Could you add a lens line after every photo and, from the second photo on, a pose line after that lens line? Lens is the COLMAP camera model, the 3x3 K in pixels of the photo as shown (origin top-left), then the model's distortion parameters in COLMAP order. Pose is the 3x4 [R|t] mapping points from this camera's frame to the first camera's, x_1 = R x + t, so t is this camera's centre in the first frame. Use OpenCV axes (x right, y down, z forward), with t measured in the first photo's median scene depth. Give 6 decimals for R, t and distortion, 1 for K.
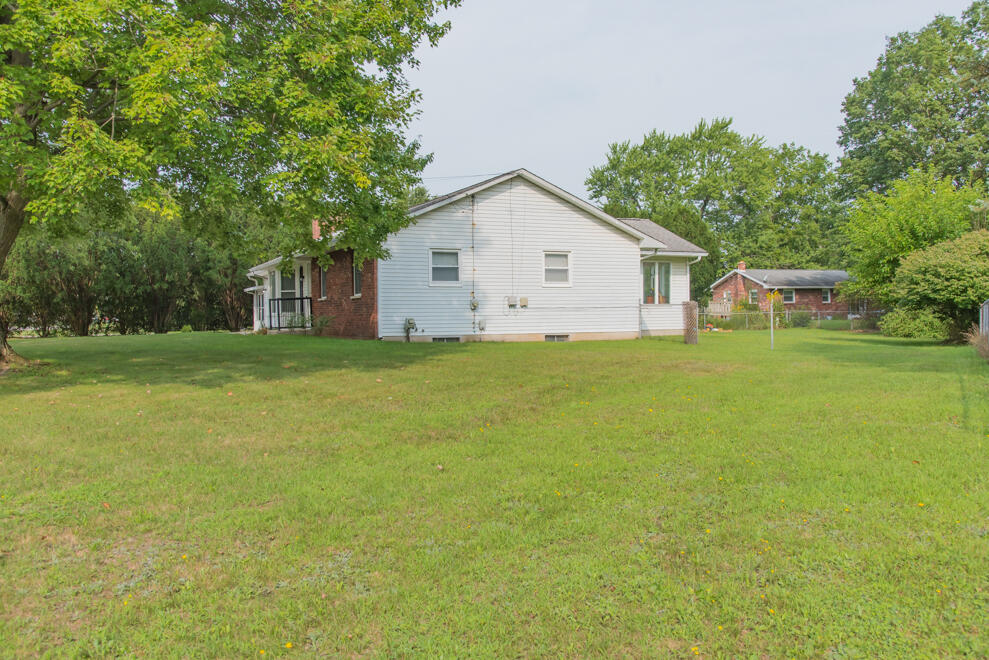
lens RADIAL K [[905.6, 0, 494.5], [0, 905.6, 330.0], [0, 0, 1]] dist [-0.003786, -0.005730]
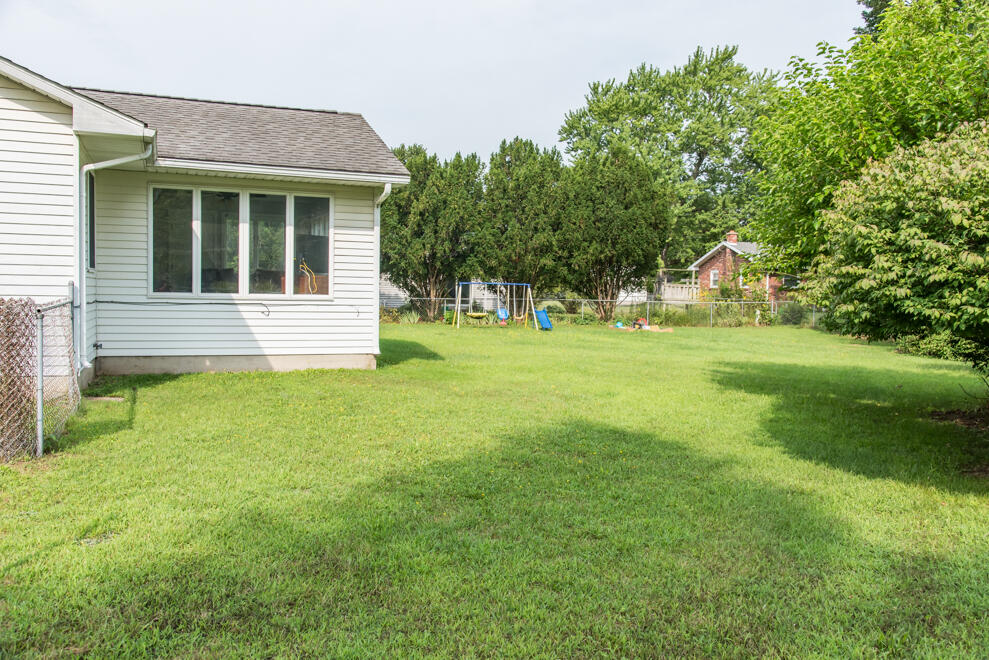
lens RADIAL K [[905.6, 0, 494.5], [0, 905.6, 330.0], [0, 0, 1]] dist [-0.003786, -0.005730]
pose [[0.997795, 0.030224, -0.059089, 0.110624], [-0.028436, 0.999119, 0.030869, -0.010472], [0.059970, -0.029121, 0.997775, 0.214324]]
